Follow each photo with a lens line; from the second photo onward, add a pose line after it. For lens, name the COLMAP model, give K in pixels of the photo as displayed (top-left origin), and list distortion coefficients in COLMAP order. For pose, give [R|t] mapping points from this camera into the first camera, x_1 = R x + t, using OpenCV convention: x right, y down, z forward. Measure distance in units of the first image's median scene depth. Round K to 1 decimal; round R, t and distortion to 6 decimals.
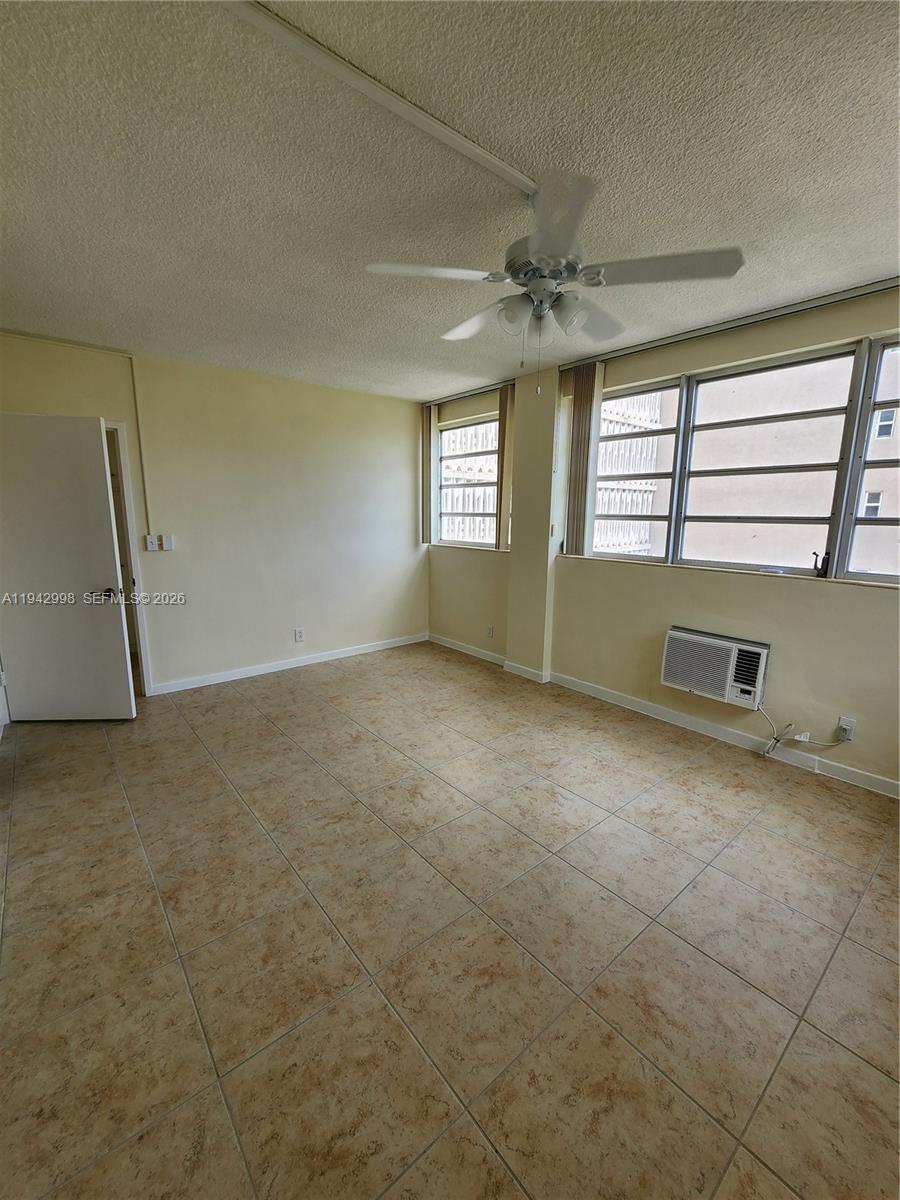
lens RADIAL K [[488.1, 0, 448.6], [0, 488.1, 603.7], [0, 0, 1]] dist [-0.001144, 0.000214]
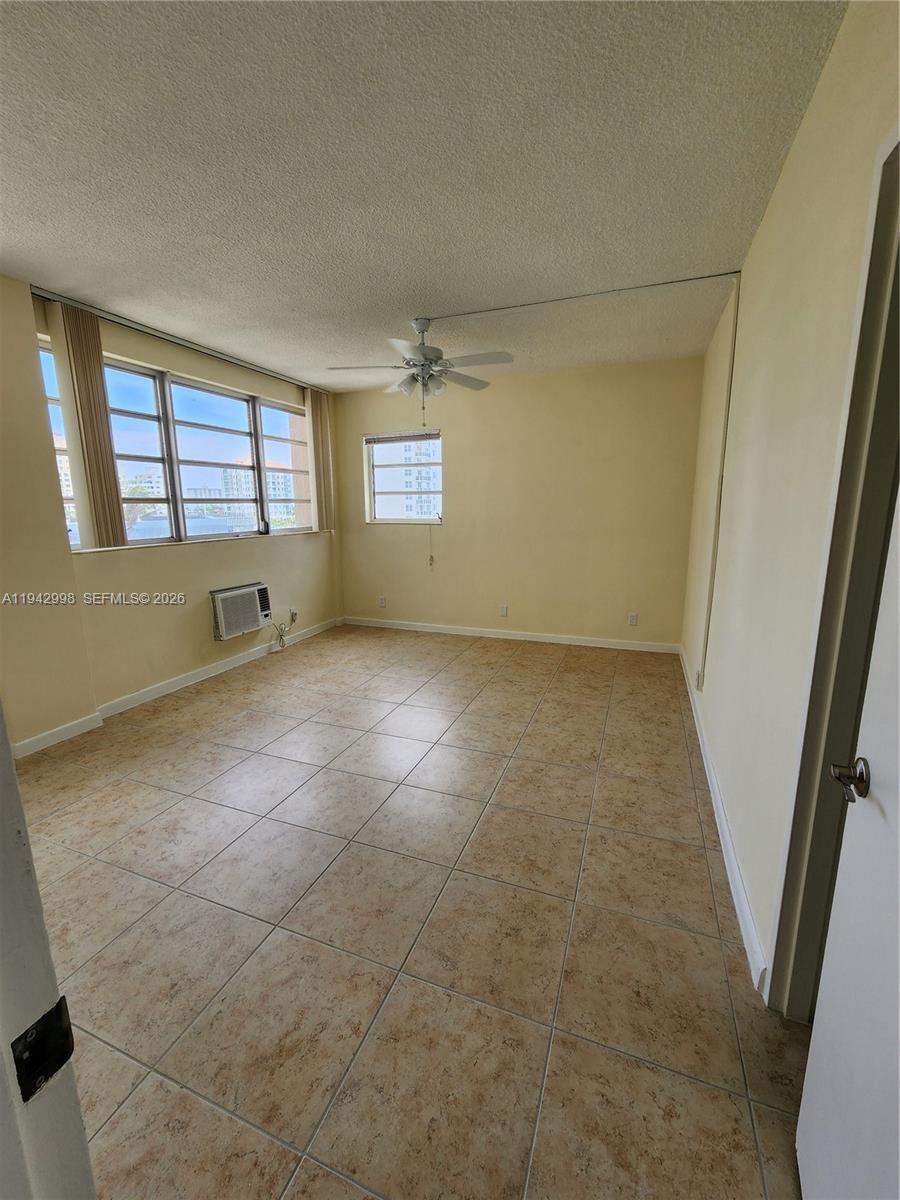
lens RADIAL K [[488.1, 0, 450.9], [0, 488.1, 597.1], [0, 0, 1]] dist [-0.001144, 0.000214]
pose [[-0.481460, -0.166318, 0.860543, -0.979859], [0.169614, 0.945590, 0.277651, -0.200159], [-0.859900, 0.279638, -0.427054, 1.185069]]
